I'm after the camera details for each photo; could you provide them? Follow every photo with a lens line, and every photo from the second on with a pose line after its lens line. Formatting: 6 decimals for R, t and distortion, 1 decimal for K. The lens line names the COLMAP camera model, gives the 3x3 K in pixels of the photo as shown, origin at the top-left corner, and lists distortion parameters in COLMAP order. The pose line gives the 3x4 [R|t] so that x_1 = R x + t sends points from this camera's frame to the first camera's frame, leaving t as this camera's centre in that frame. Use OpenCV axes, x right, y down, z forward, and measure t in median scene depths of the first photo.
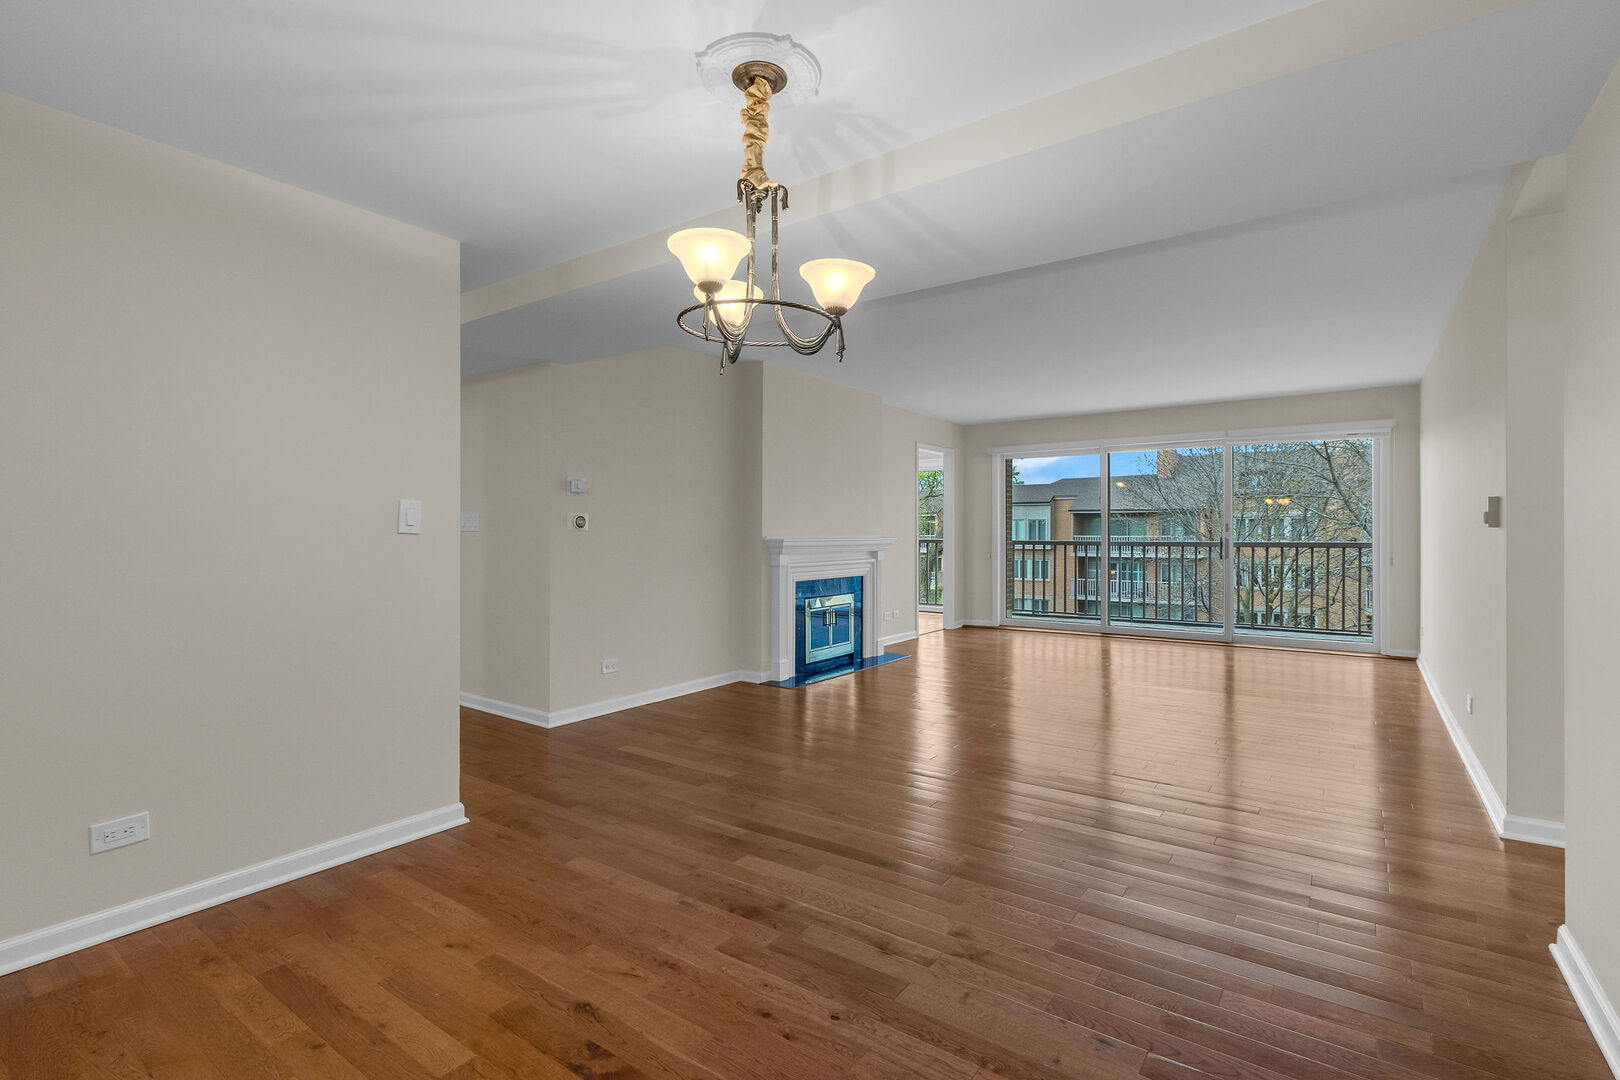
lens RADIAL K [[745.6, 0, 810.8], [0, 745.6, 530.0], [0, 0, 1]] dist [0.003356, 0.000085]
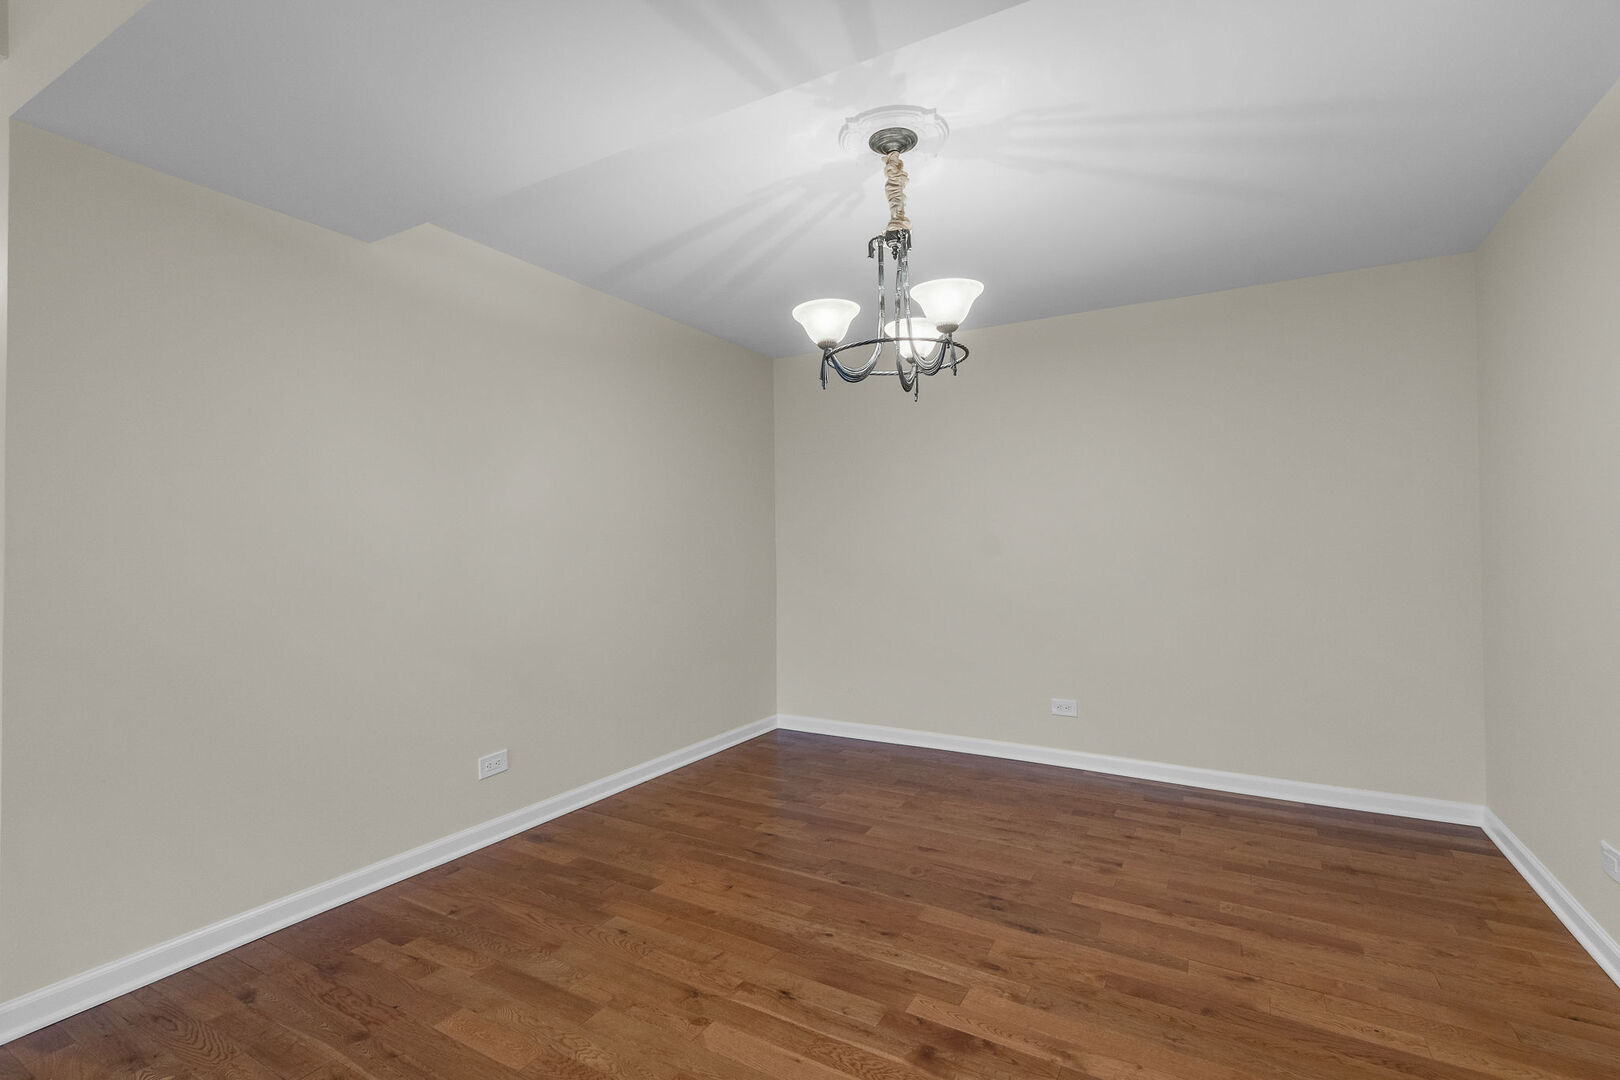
lens RADIAL K [[745.6, 0, 810.8], [0, 745.6, 530.0], [0, 0, 1]] dist [0.003356, 0.000085]
pose [[-0.993346, 0.006065, -0.115010, 0.056716], [0.008372, 0.999773, -0.019587, 0.001691], [0.114865, -0.020420, -0.993171, 0.634181]]
